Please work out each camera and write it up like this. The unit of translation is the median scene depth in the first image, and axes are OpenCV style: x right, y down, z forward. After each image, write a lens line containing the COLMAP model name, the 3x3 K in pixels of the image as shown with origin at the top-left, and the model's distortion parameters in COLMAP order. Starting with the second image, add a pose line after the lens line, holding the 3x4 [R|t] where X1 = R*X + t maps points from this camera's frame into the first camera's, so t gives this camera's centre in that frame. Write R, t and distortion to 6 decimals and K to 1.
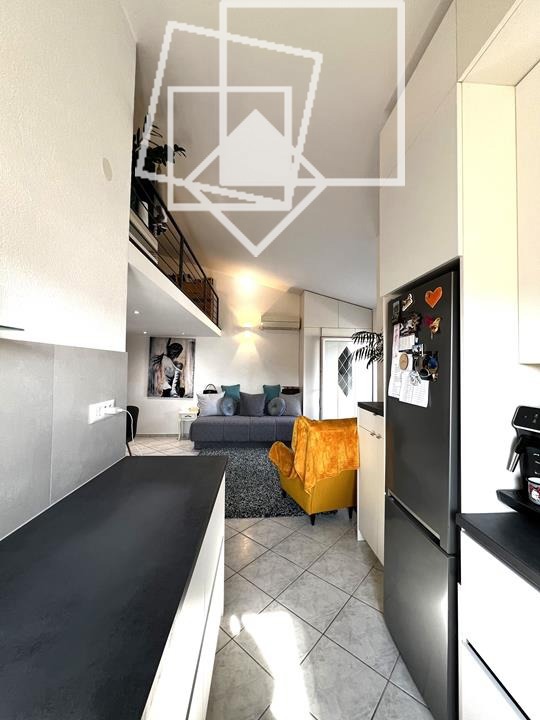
lens RADIAL K [[286.2, 0, 268.6], [0, 286.2, 357.7], [0, 0, 1]] dist [-0.003328, 0.000979]
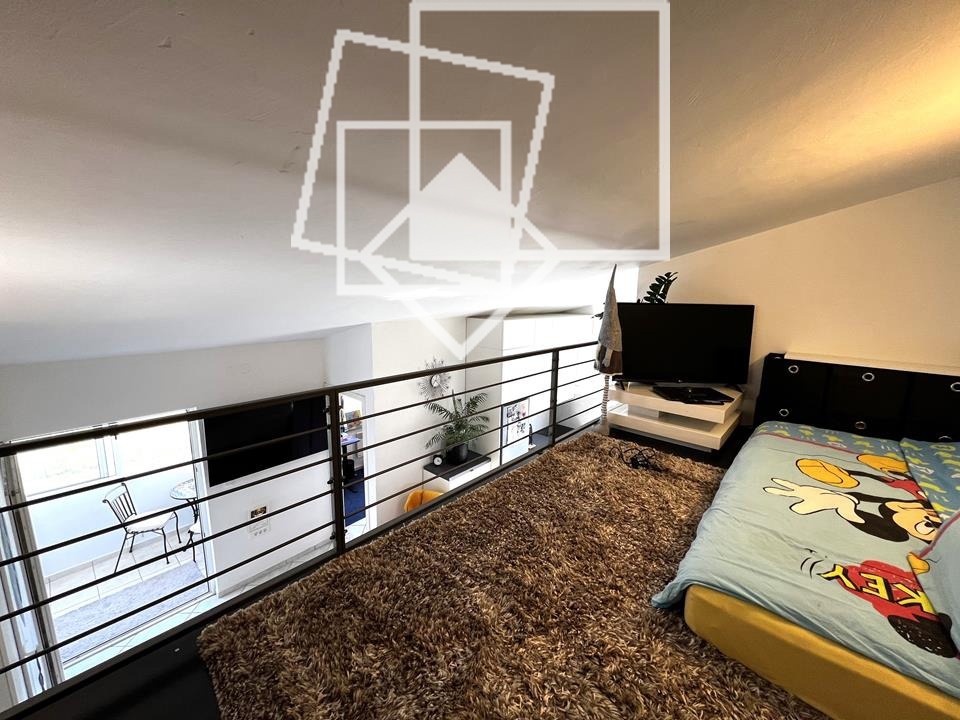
lens RADIAL K [[381.7, 0, 477.7], [0, 381.7, 358.6], [0, 0, 1]] dist [-0.003328, 0.000979]
pose [[-0.705384, -0.145459, 0.693740, -0.375875], [-0.047503, 0.986218, 0.158484, -0.276075], [-0.707232, 0.078837, -0.702572, 0.865629]]
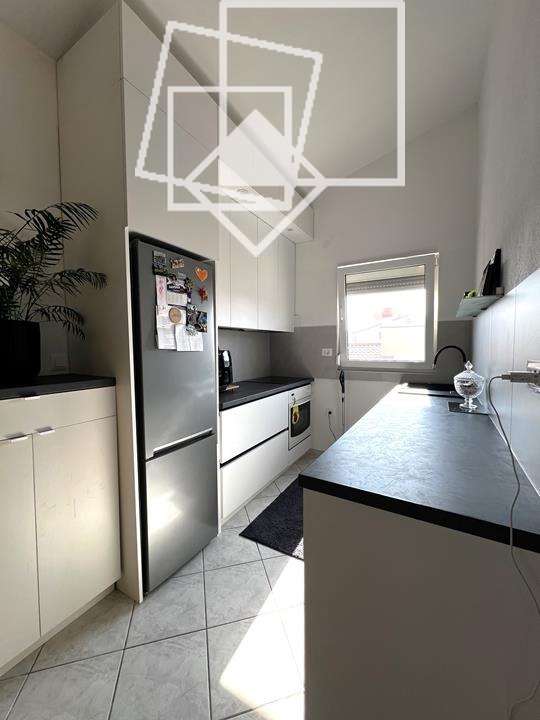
lens RADIAL K [[286.2, 0, 272.0], [0, 286.2, 358.0], [0, 0, 1]] dist [-0.003328, 0.000979]
pose [[-0.835117, -0.024975, 0.549505, -0.111466], [-0.016231, 0.999653, 0.020766, 0.036835], [-0.549832, 0.008423, -0.835233, 0.423314]]
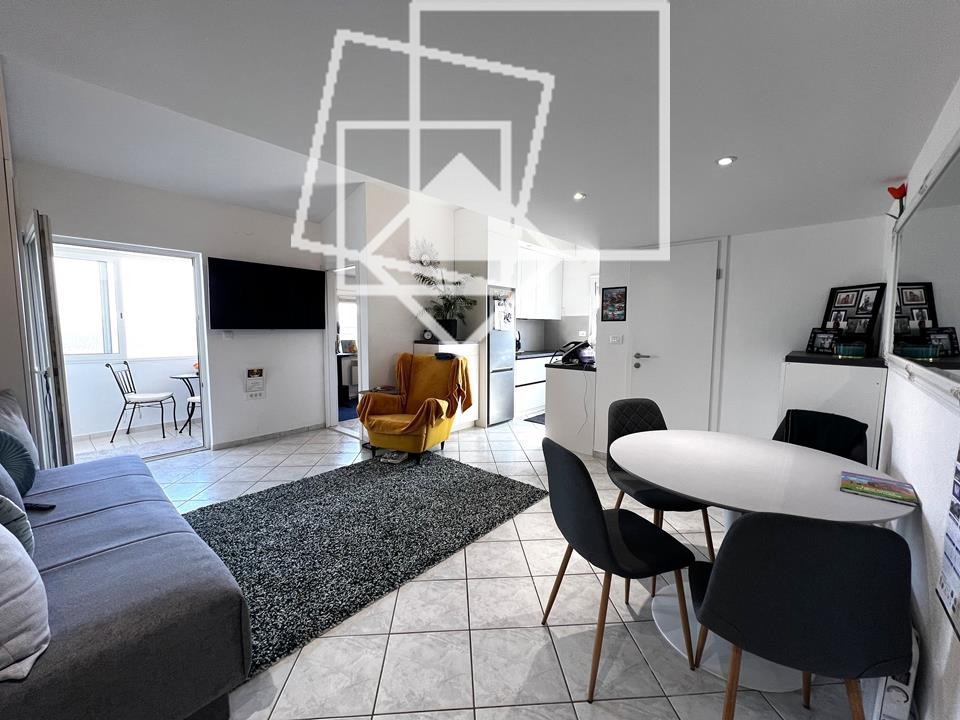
lens RADIAL K [[381.7, 0, 477.5], [0, 381.7, 360.7], [0, 0, 1]] dist [-0.003328, 0.000979]
pose [[-0.710054, -0.074254, 0.700221, -0.460274], [-0.034946, 0.996915, 0.070279, 0.046108], [-0.703279, 0.025432, -0.710459, 0.900083]]
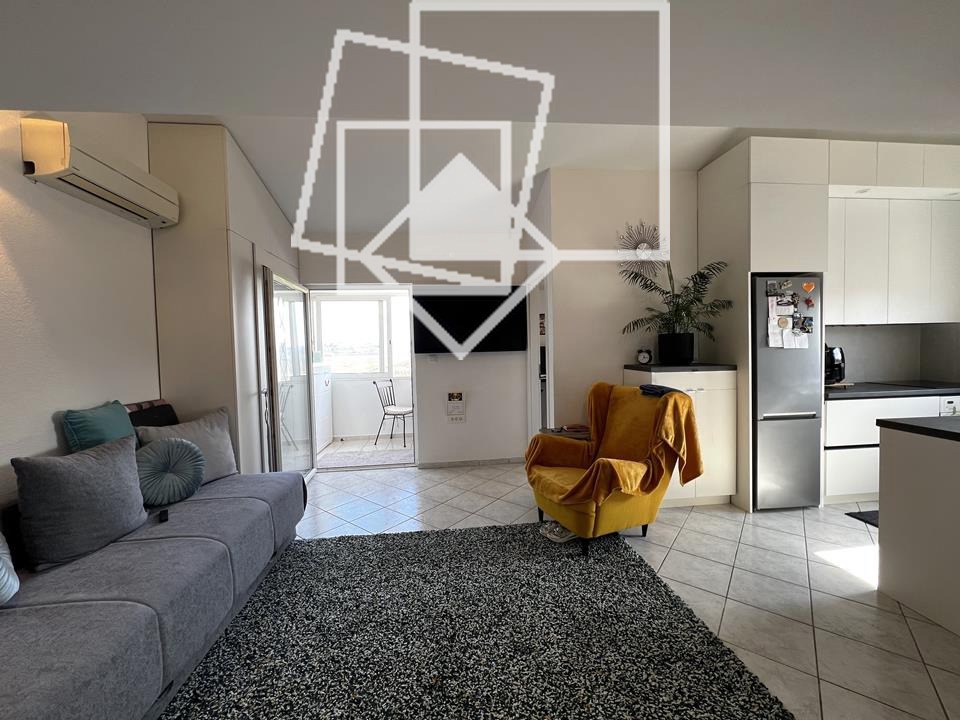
lens RADIAL K [[381.7, 0, 478.7], [0, 381.7, 359.2], [0, 0, 1]] dist [-0.003328, 0.000979]
pose [[-0.042939, -0.042476, 0.998174, -0.367257], [-0.008972, 0.999072, 0.042128, 0.033911], [-0.999037, -0.007146, -0.043280, 0.666142]]
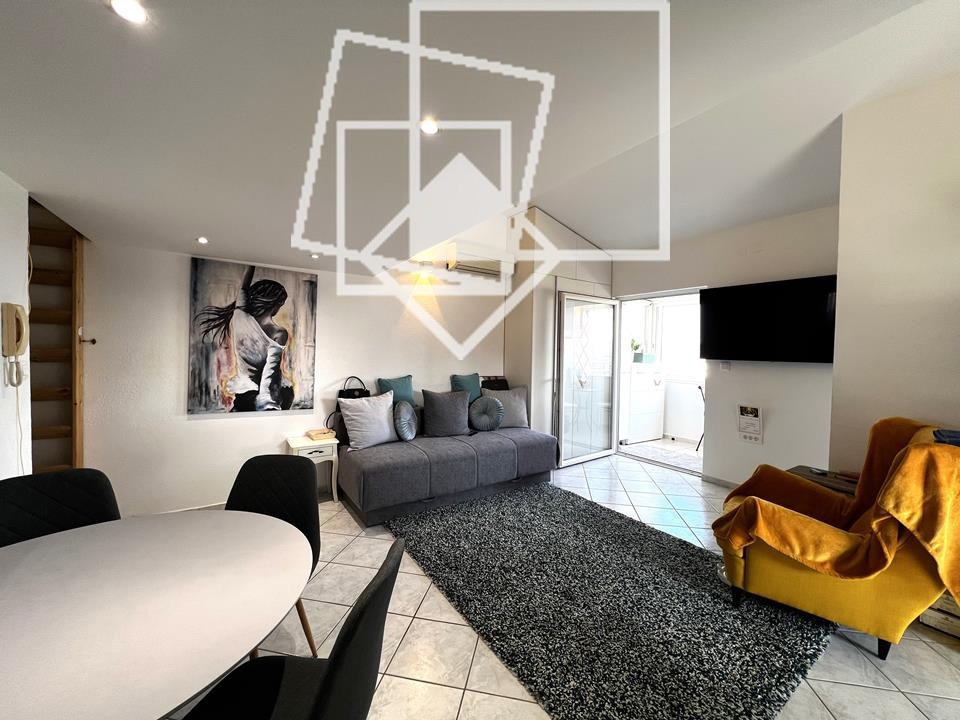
lens RADIAL K [[381.7, 0, 478.7], [0, 381.7, 359.2], [0, 0, 1]] dist [-0.003328, 0.000979]
pose [[0.863039, -0.010666, 0.505025, -0.343009], [-0.022755, 0.997941, 0.059961, 0.022575], [-0.504625, -0.063240, 0.861020, 0.366931]]
